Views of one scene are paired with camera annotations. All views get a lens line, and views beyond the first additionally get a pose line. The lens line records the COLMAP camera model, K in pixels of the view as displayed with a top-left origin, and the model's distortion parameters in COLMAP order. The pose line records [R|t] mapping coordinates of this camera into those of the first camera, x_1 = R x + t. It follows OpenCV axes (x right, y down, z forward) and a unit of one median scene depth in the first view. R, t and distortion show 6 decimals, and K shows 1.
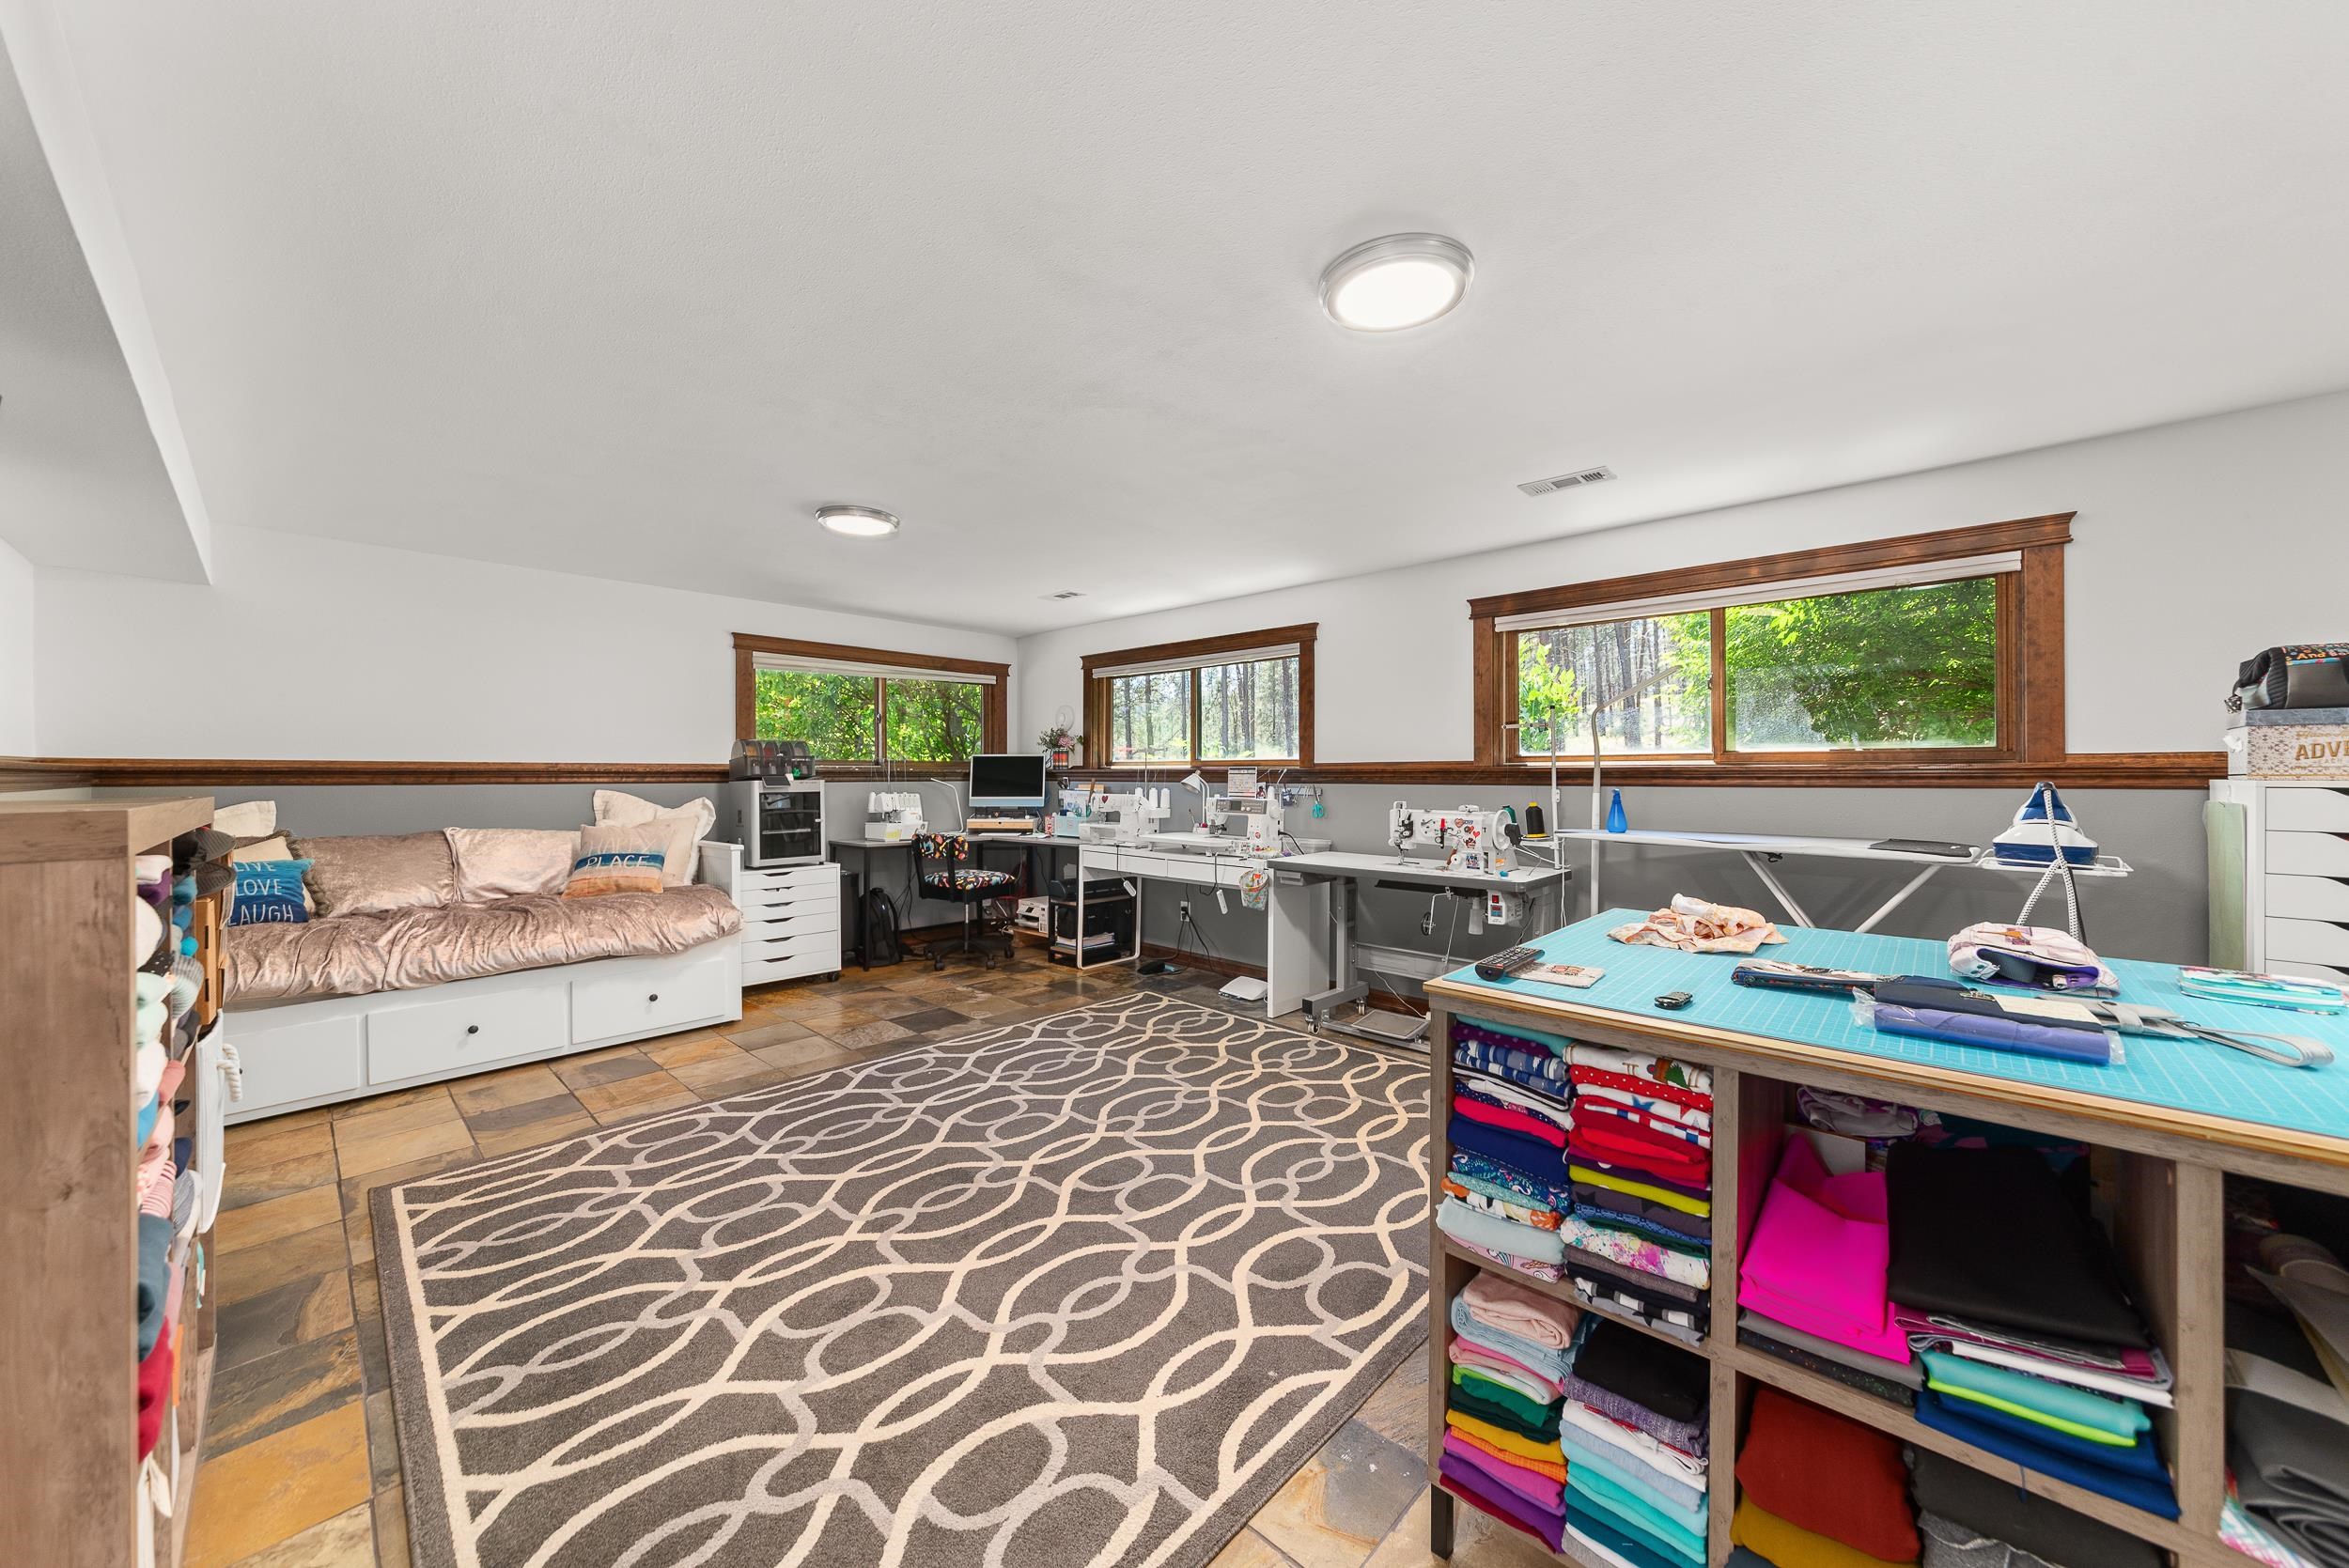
lens RADIAL K [[828.7, 0, 1178.5], [0, 828.7, 765.9], [0, 0, 1]] dist [-0.000115, 0.000006]
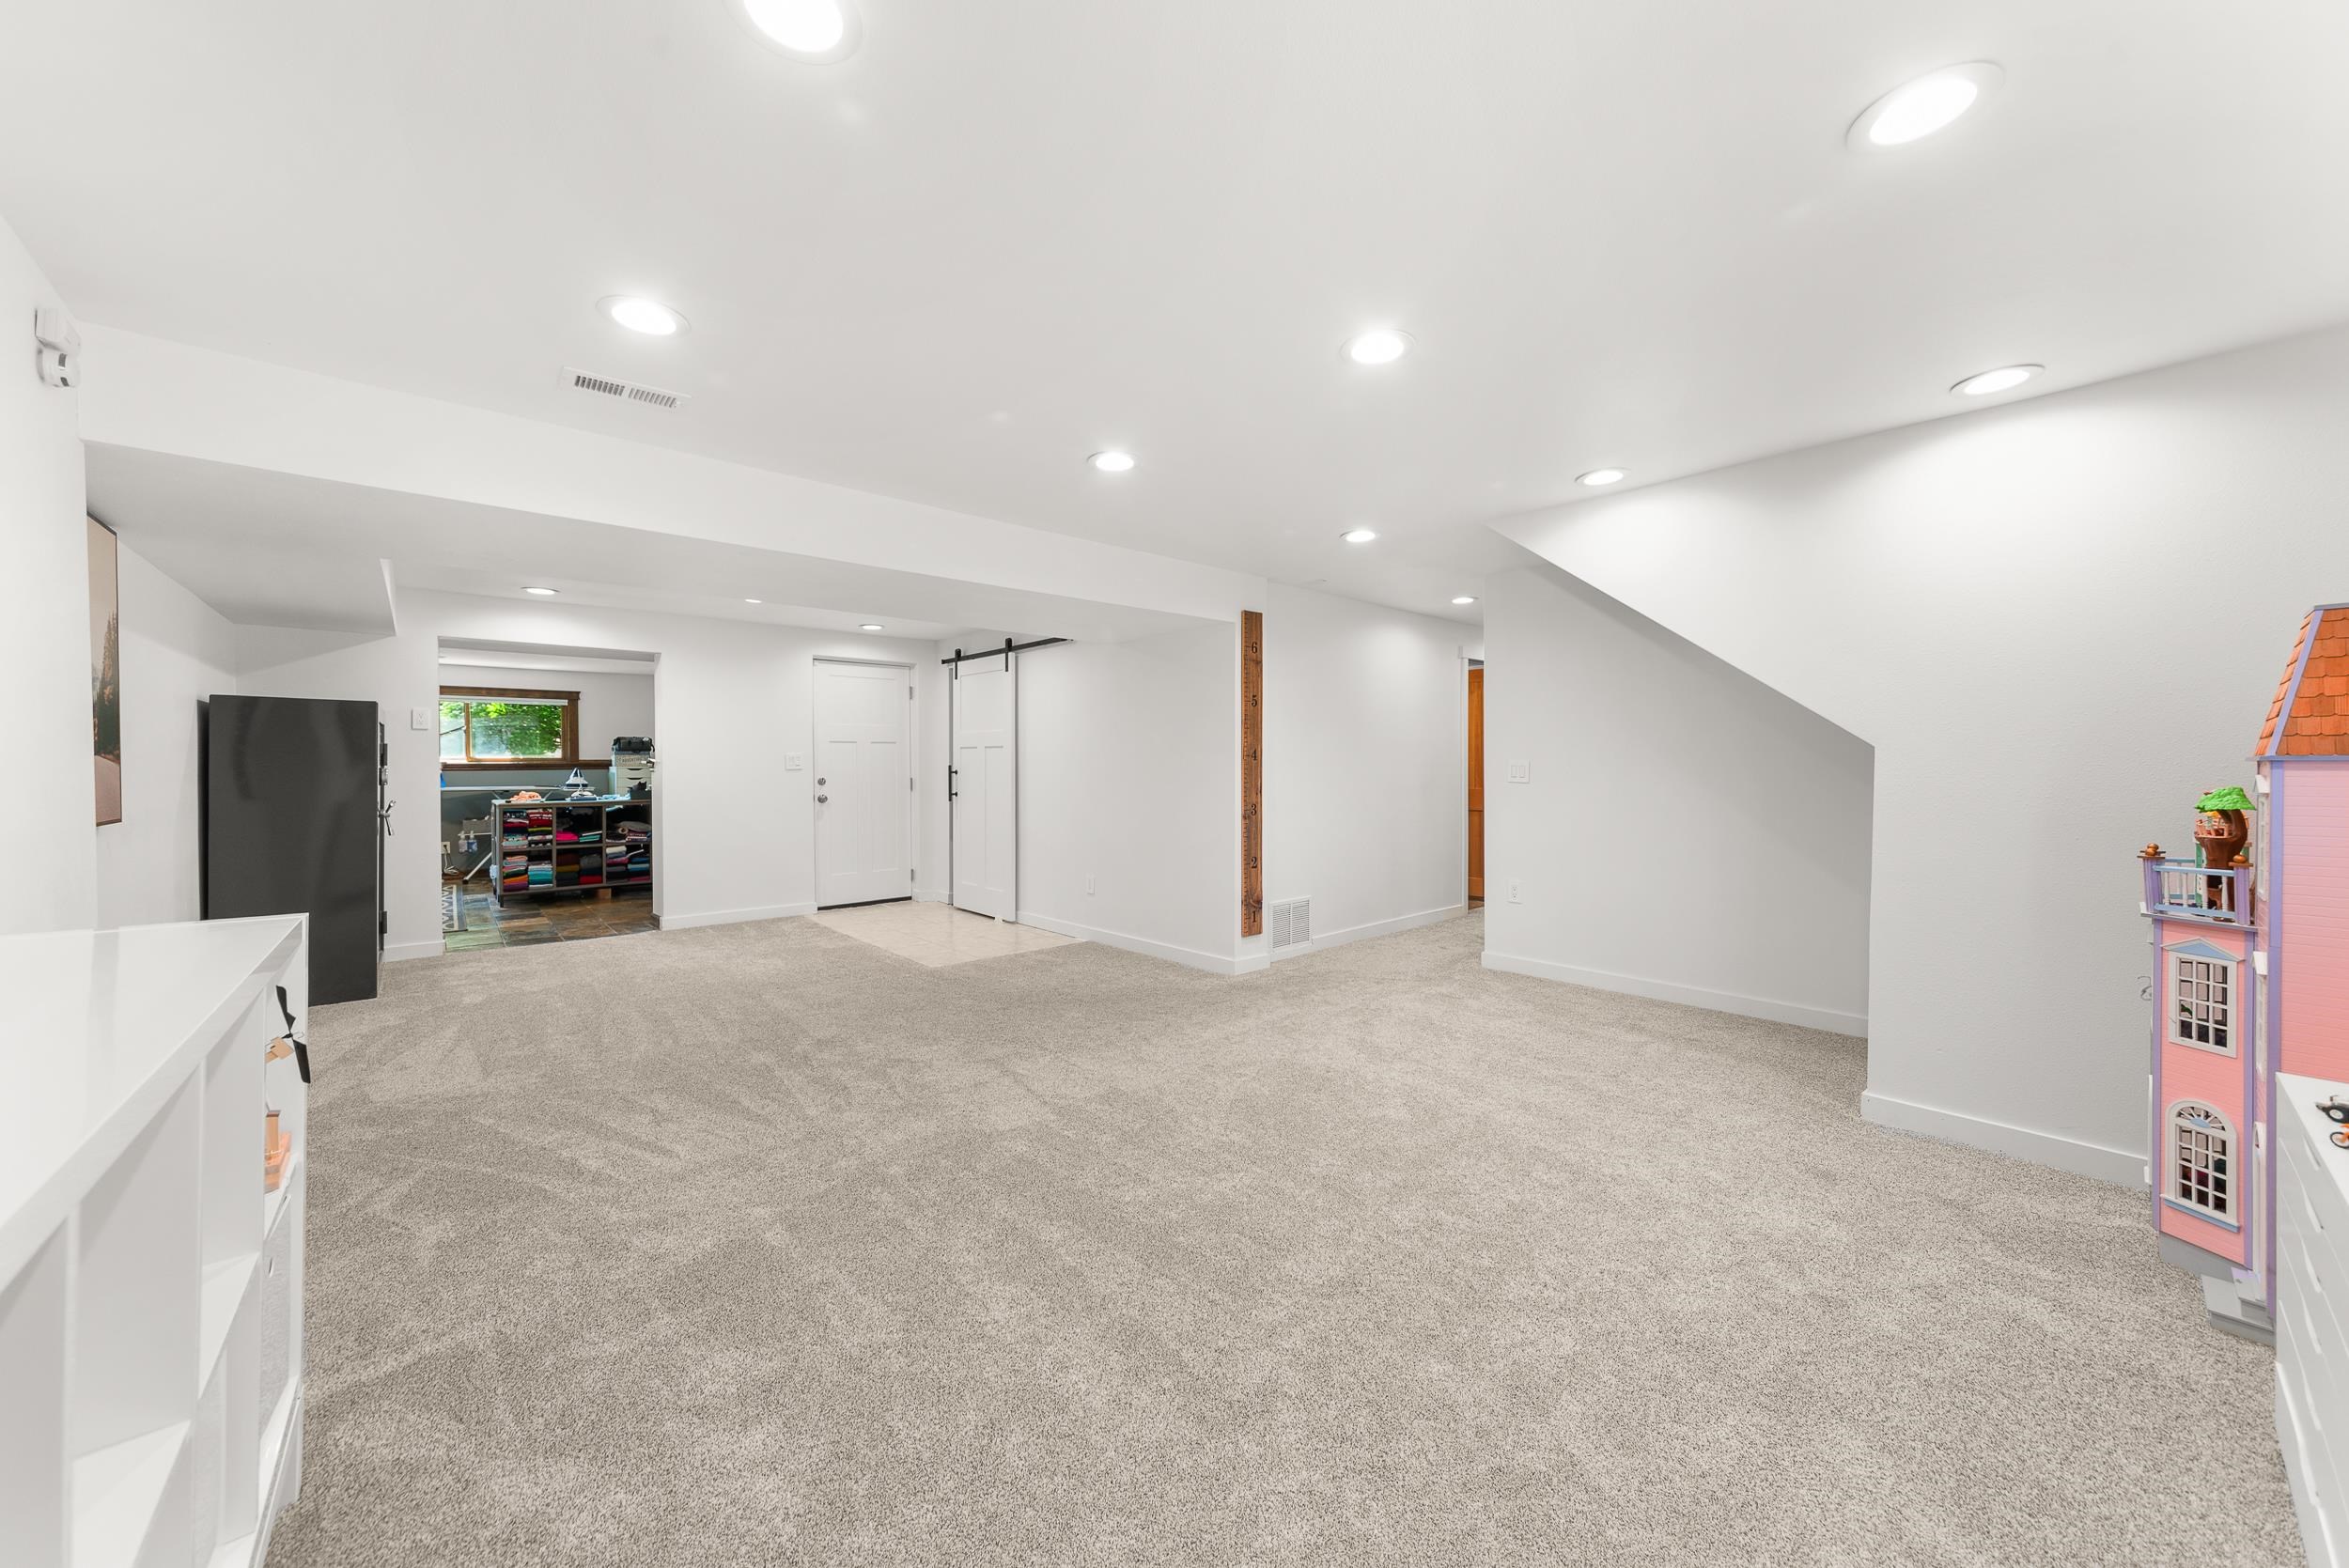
lens RADIAL K [[828.7, 0, 1178.5], [0, 828.7, 765.9], [0, 0, 1]] dist [-0.000115, 0.000006]
pose [[0.083420, -0.008965, 0.996474, -4.950929], [0.005801, 0.999947, 0.008511, -0.013633], [-0.996498, 0.005071, 0.083468, -4.084671]]
